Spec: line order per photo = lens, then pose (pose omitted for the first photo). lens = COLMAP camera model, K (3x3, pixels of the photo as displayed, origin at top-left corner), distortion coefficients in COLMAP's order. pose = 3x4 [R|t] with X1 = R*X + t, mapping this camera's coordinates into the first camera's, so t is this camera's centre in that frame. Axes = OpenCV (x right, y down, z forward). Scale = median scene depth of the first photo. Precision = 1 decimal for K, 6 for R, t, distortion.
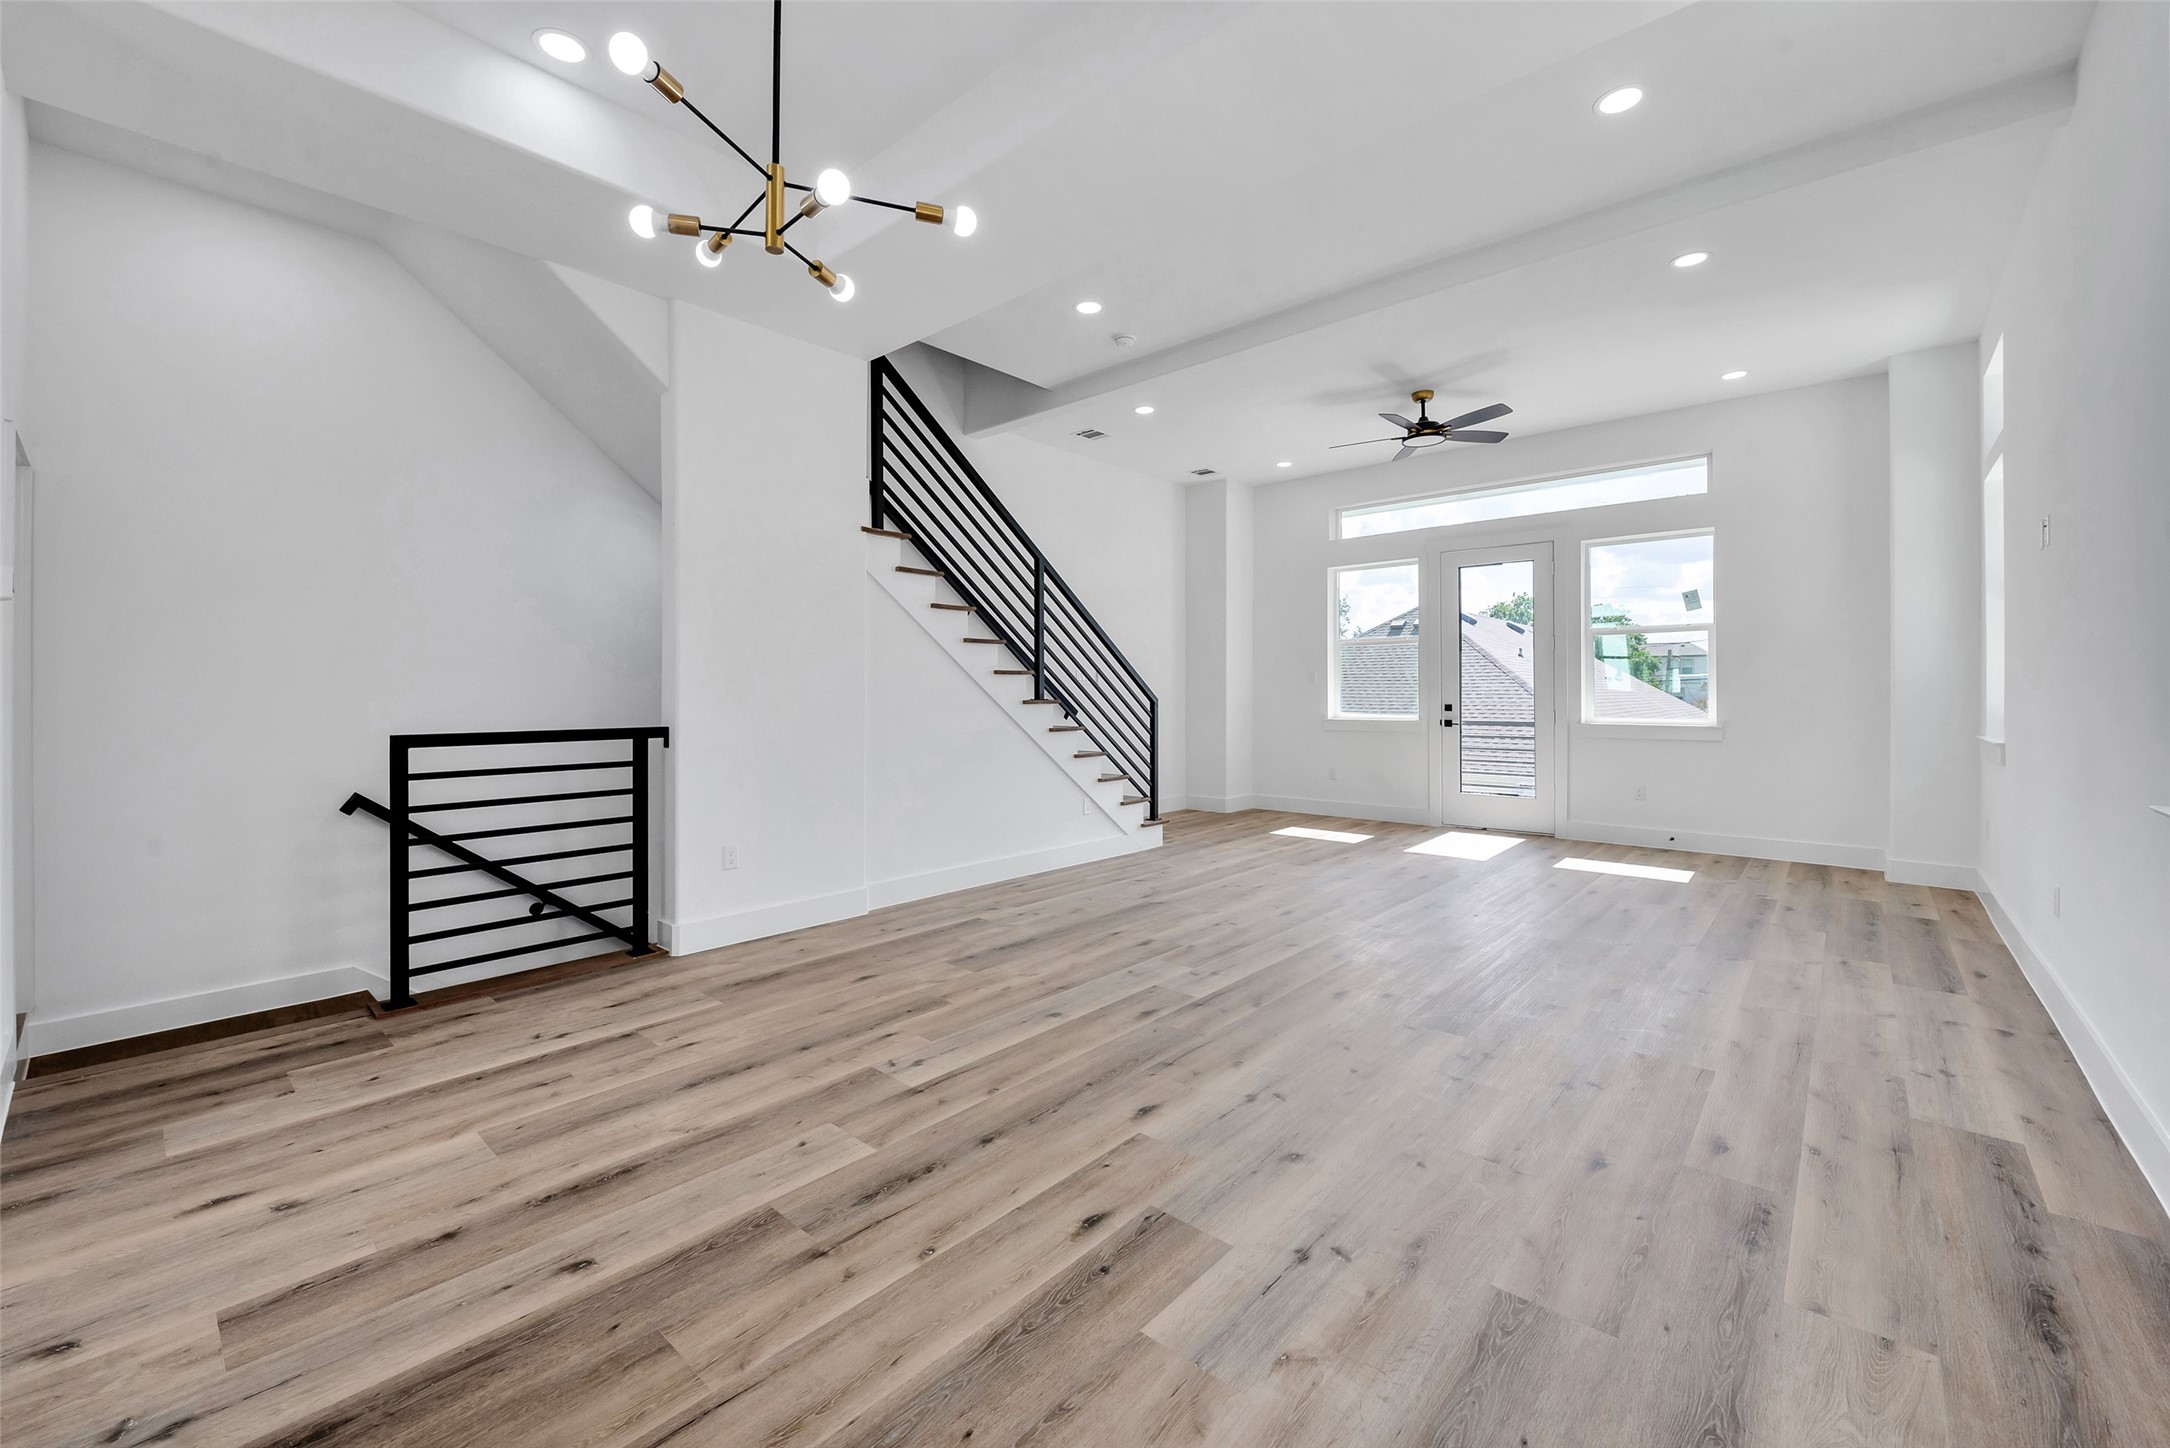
lens RADIAL K [[874.4, 0, 1055.4], [0, 874.4, 687.6], [0, 0, 1]] dist [-0.000627, -0.003978]
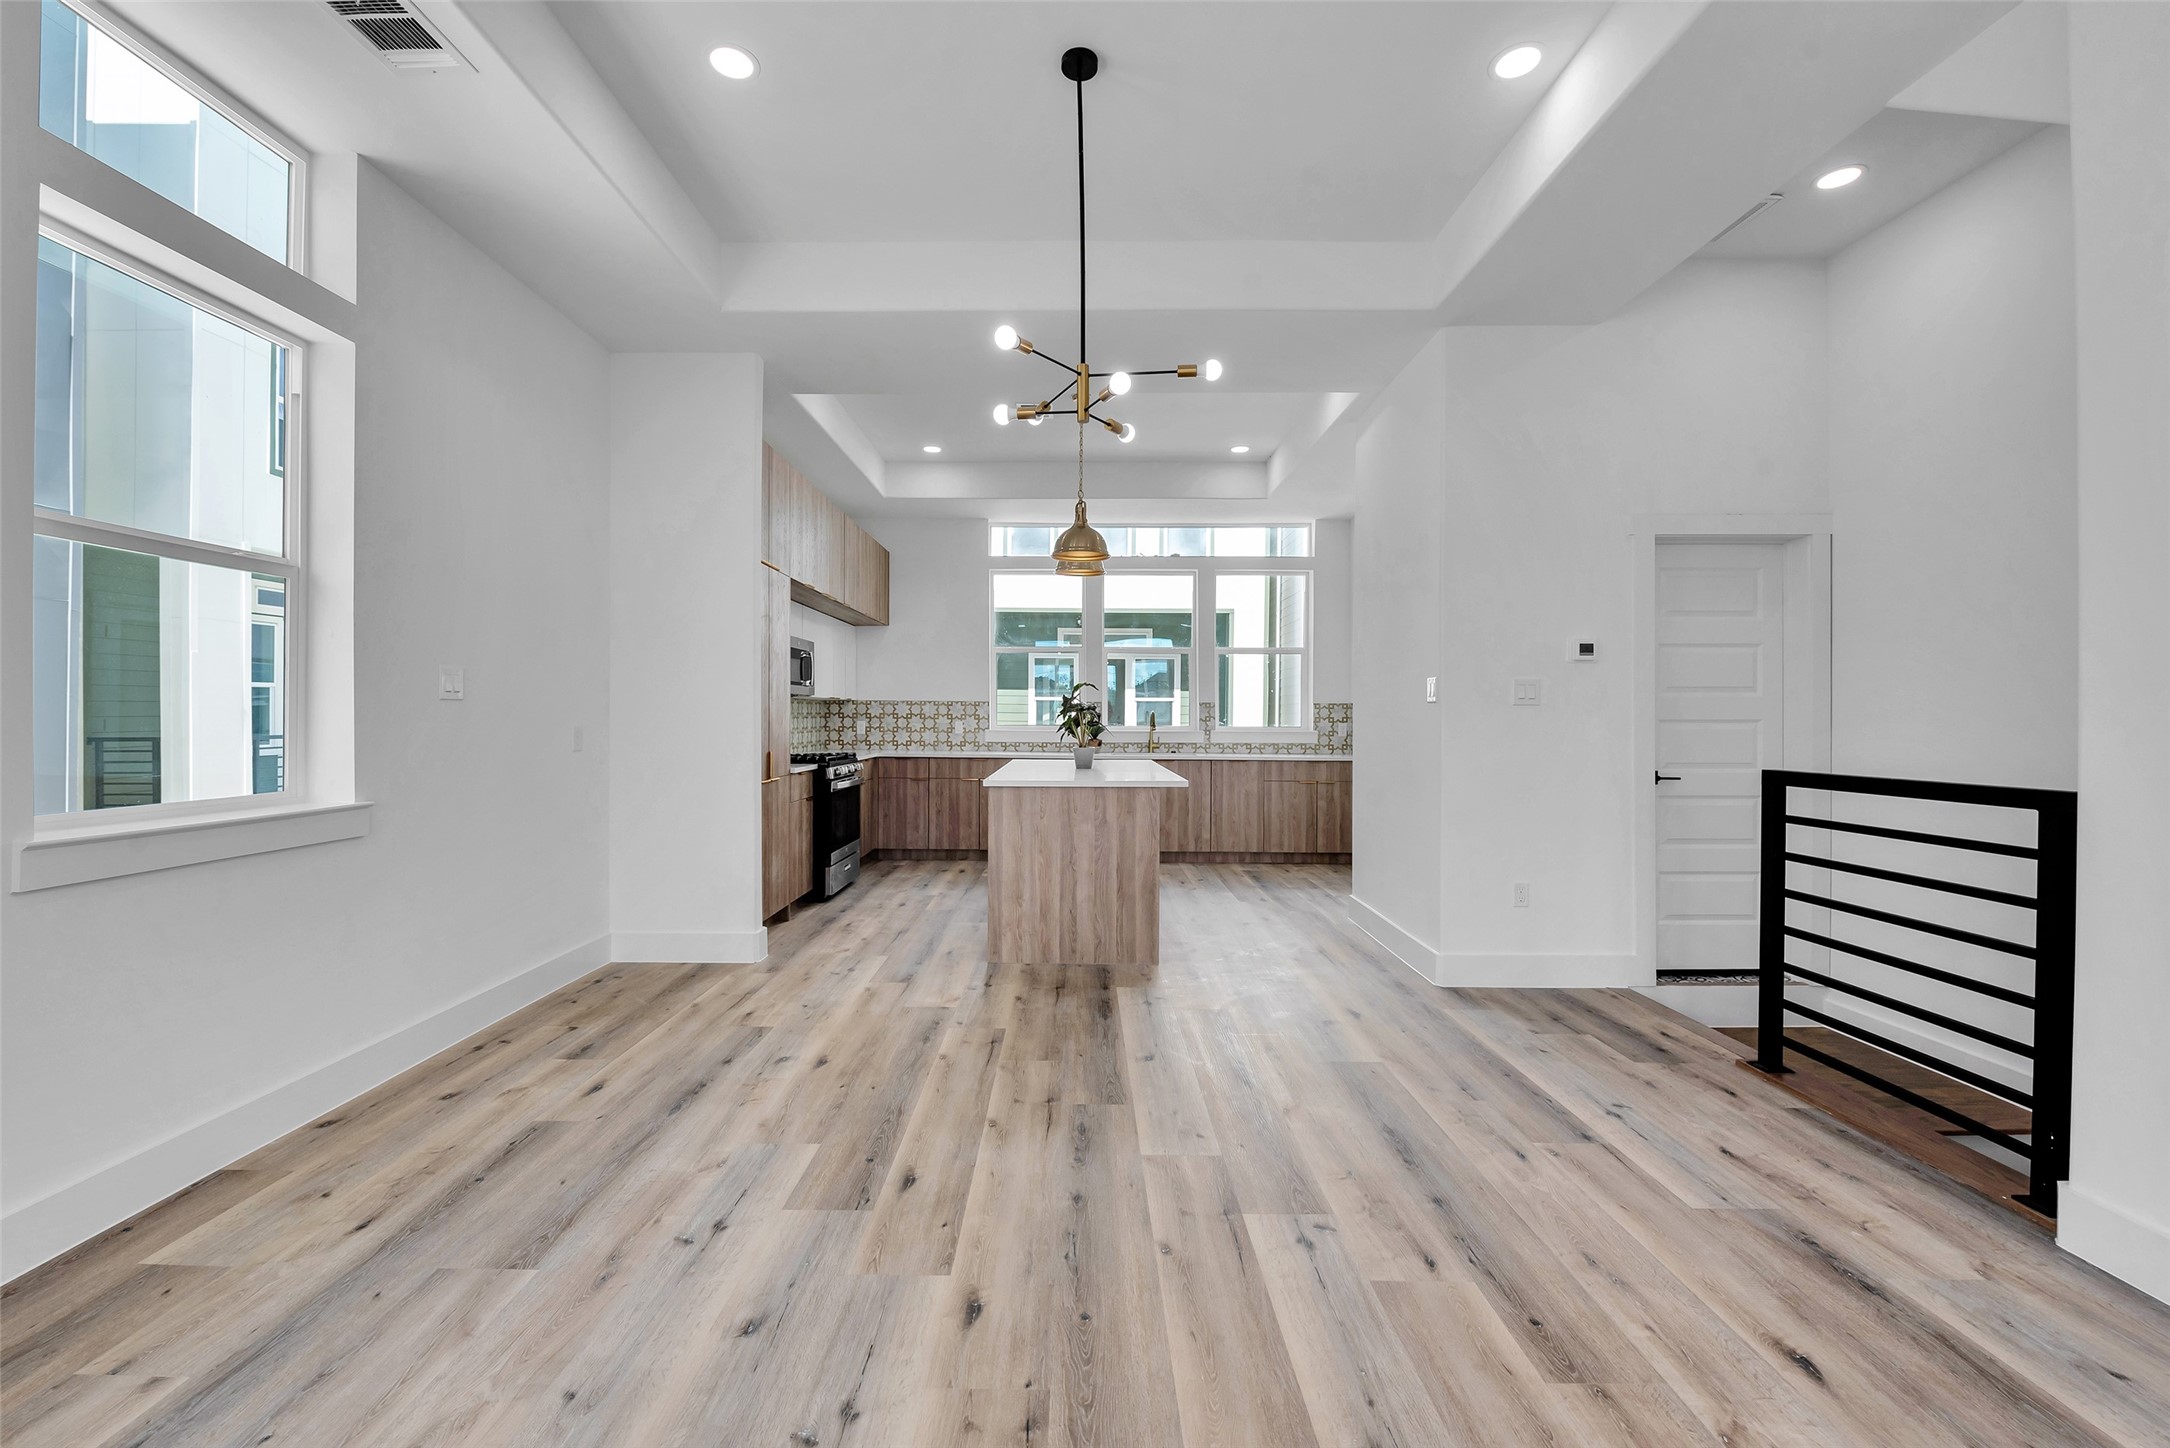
lens RADIAL K [[874.4, 0, 1069.7], [0, 874.4, 718.6], [0, 0, 1]] dist [-0.000627, -0.003978]
pose [[-0.735654, 0.000183, -0.677357, 0.637503], [-0.000497, 1.000000, 0.000809, 0.003781], [0.677357, 0.000931, -0.735654, 1.909404]]
